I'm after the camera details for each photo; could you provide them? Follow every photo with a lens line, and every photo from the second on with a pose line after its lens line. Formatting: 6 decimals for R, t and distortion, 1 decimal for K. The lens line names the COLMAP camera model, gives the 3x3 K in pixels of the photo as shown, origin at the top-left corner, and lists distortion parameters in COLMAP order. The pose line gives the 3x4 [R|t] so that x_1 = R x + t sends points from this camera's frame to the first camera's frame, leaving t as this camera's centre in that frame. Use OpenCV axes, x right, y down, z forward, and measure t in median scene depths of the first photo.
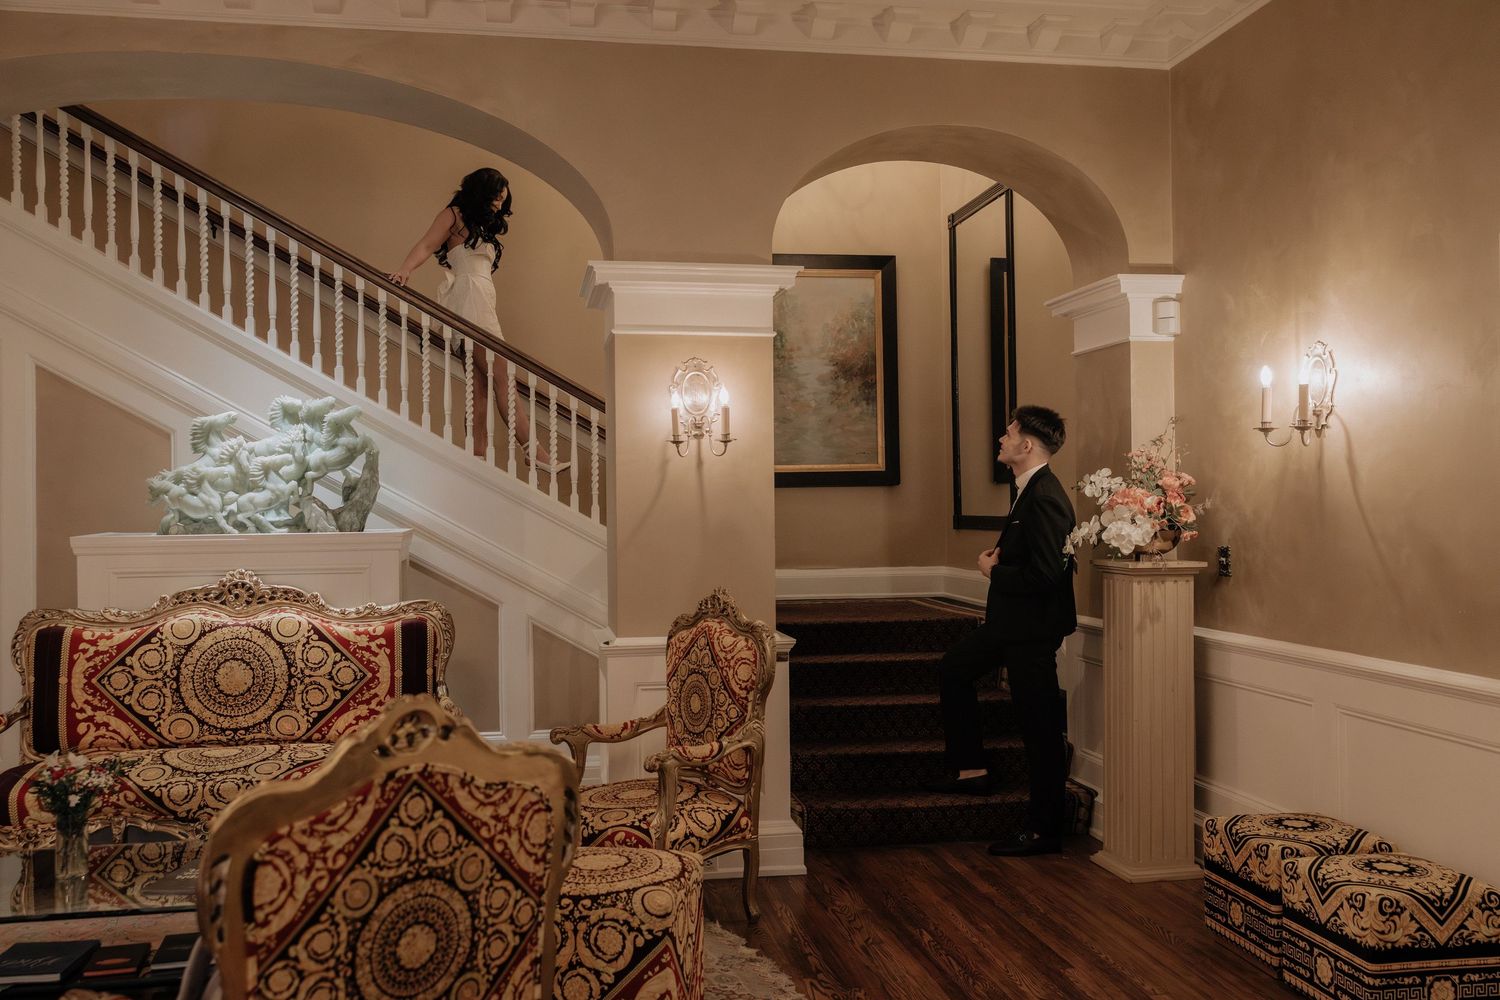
lens RADIAL K [[1363.4, 0, 752.7], [0, 1363.4, 498.5], [0, 0, 1]] dist [0.002530, 0.010146]
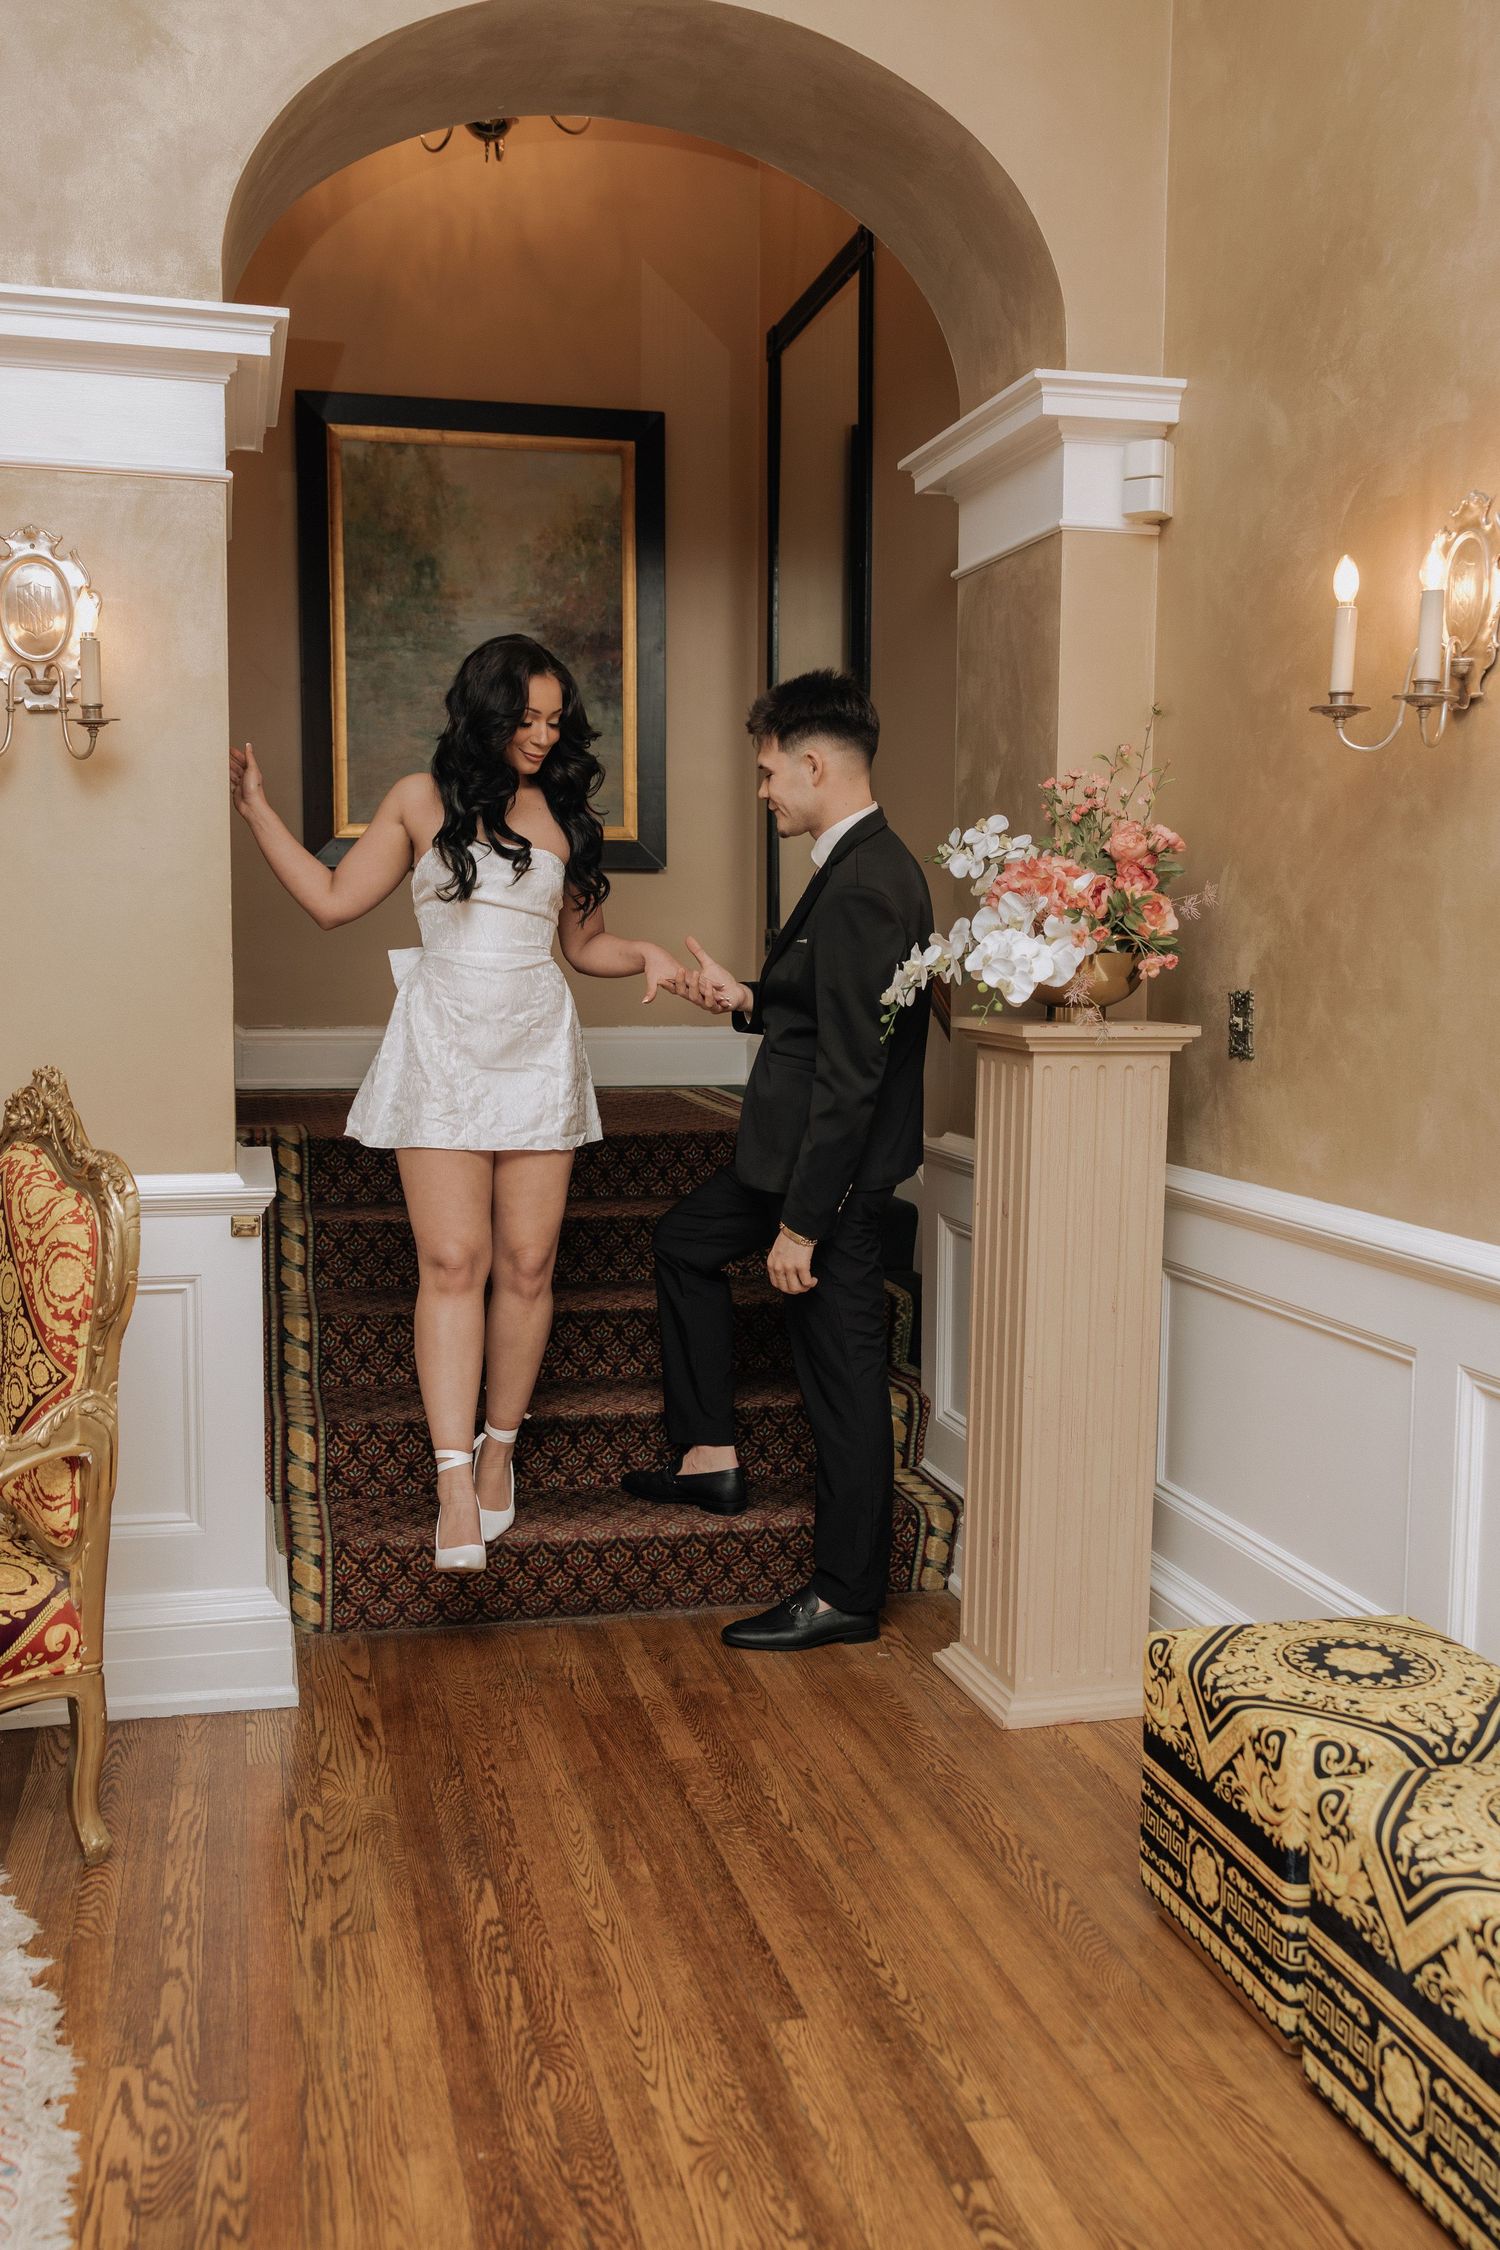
lens RADIAL K [[2045.0, 0, 745.2], [0, 2045.0, 1129.7], [0, 0, 1]] dist [0.002530, 0.010146]
pose [[0.997871, 0.012027, 0.064104, 0.156819], [-0.018474, 0.994720, 0.100954, 0.017318], [-0.062552, -0.101923, 0.992824, 0.377664]]
